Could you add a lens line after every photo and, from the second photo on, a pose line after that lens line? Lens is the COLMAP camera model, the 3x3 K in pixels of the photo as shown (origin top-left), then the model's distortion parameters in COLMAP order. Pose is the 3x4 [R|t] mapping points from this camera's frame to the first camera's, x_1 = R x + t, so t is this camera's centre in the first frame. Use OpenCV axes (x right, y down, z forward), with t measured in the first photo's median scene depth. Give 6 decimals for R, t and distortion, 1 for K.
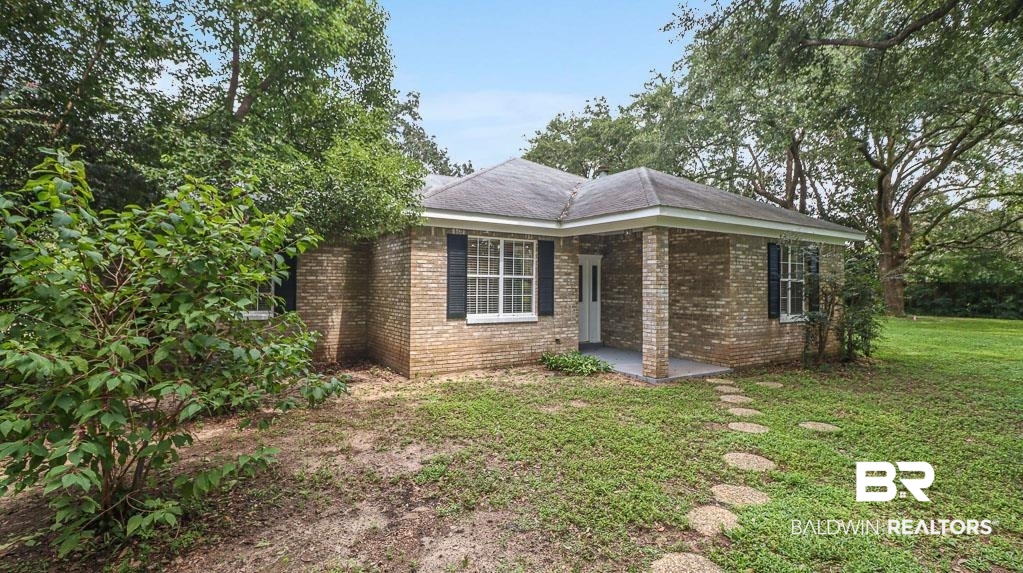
lens RADIAL K [[480.4, 0, 512.6], [0, 480.4, 282.3], [0, 0, 1]] dist [0.003254, -0.013231]
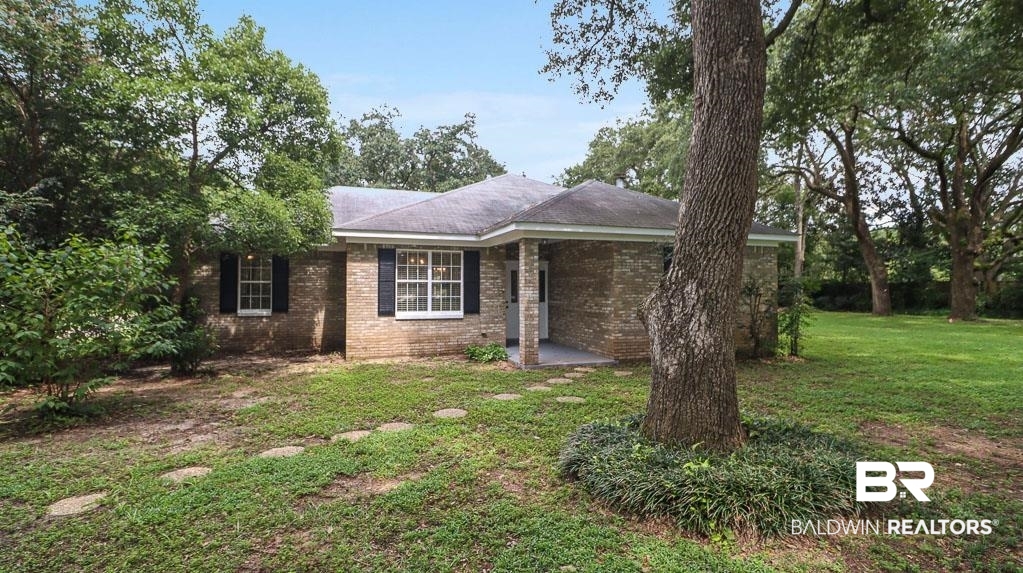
lens RADIAL K [[480.4, 0, 512.6], [0, 480.4, 282.3], [0, 0, 1]] dist [0.003254, -0.013231]
pose [[0.974034, -0.011482, -0.226109, 0.460519], [0.009559, 0.999908, -0.009596, 0.004233], [0.226199, 0.007185, 0.974055, -0.147612]]
